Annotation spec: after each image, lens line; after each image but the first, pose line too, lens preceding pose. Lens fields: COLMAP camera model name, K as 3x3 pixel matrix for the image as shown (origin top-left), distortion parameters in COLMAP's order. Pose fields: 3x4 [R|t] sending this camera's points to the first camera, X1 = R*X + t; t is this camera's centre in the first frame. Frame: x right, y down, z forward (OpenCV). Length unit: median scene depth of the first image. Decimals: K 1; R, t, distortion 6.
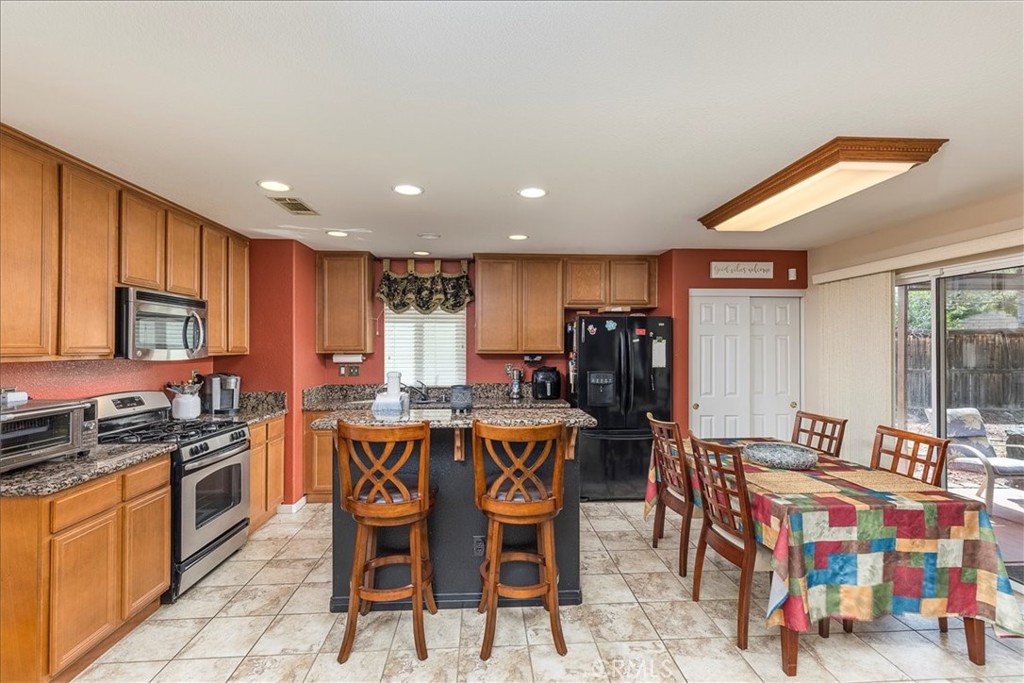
lens RADIAL K [[459.4, 0, 511.1], [0, 459.4, 342.5], [0, 0, 1]] dist [0.005723, -0.000199]
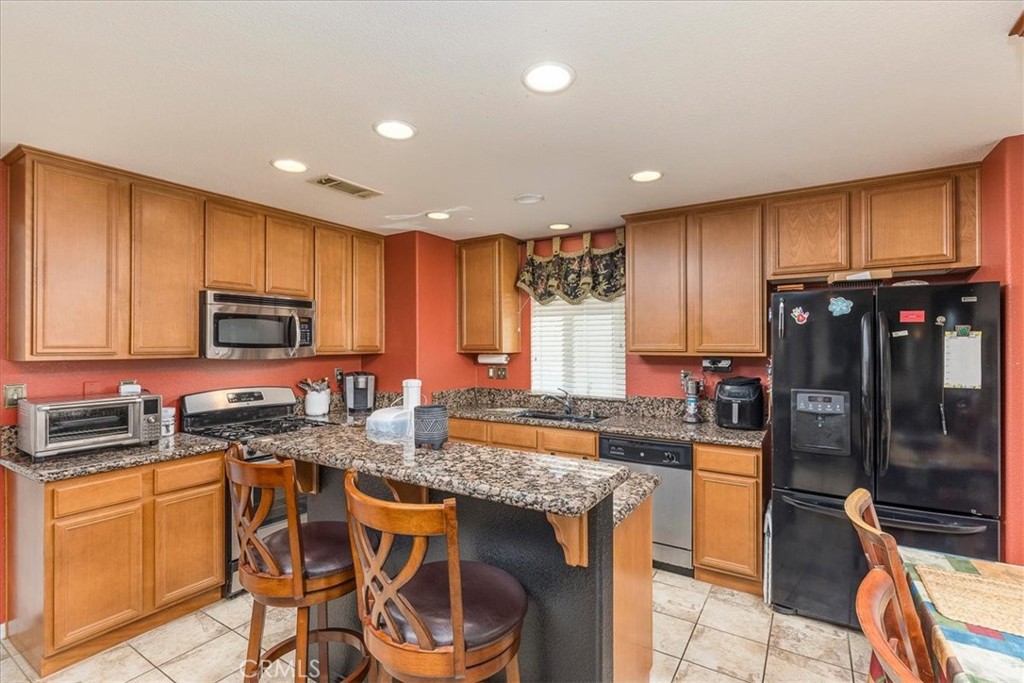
lens RADIAL K [[473.6, 0, 512.0], [0, 473.6, 341.5], [0, 0, 1]] dist [-0.003697, -0.000343]
pose [[0.809882, -0.005191, -0.586569, 0.229845], [0.006253, 0.999980, -0.000216, 0.001967], [0.586559, -0.003493, 0.809899, 0.318047]]
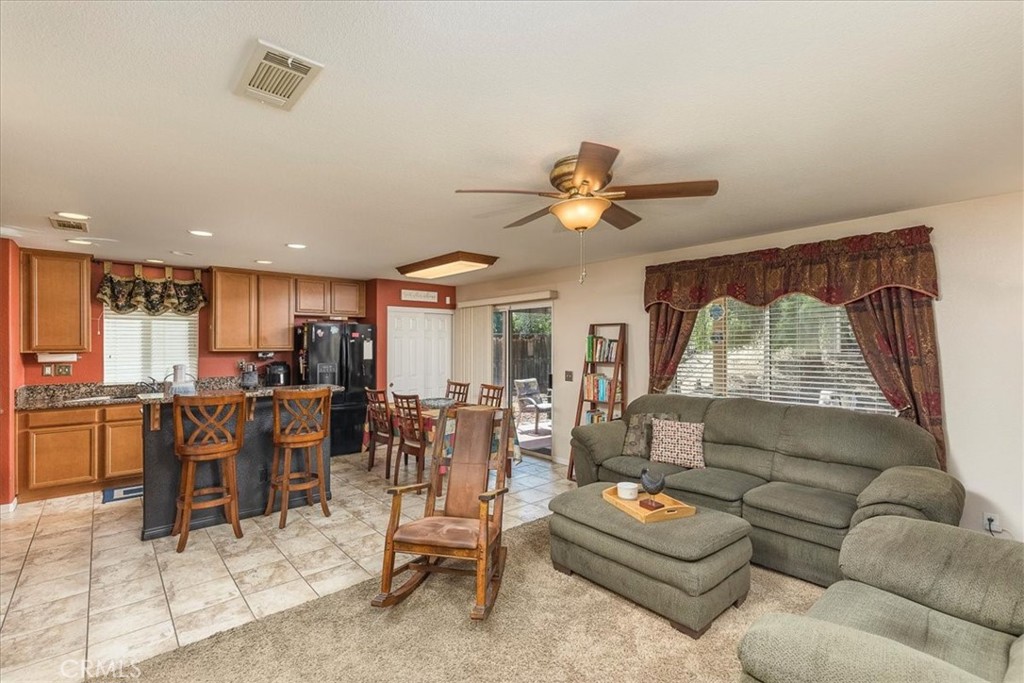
lens RADIAL K [[459.4, 0, 511.1], [0, 459.4, 342.5], [0, 0, 1]] dist [0.005723, -0.000199]
pose [[0.788888, 0.000562, 0.614537, -0.216645], [-0.002885, 0.999992, 0.002789, -0.004663], [-0.614530, -0.003973, 0.788883, -0.431027]]
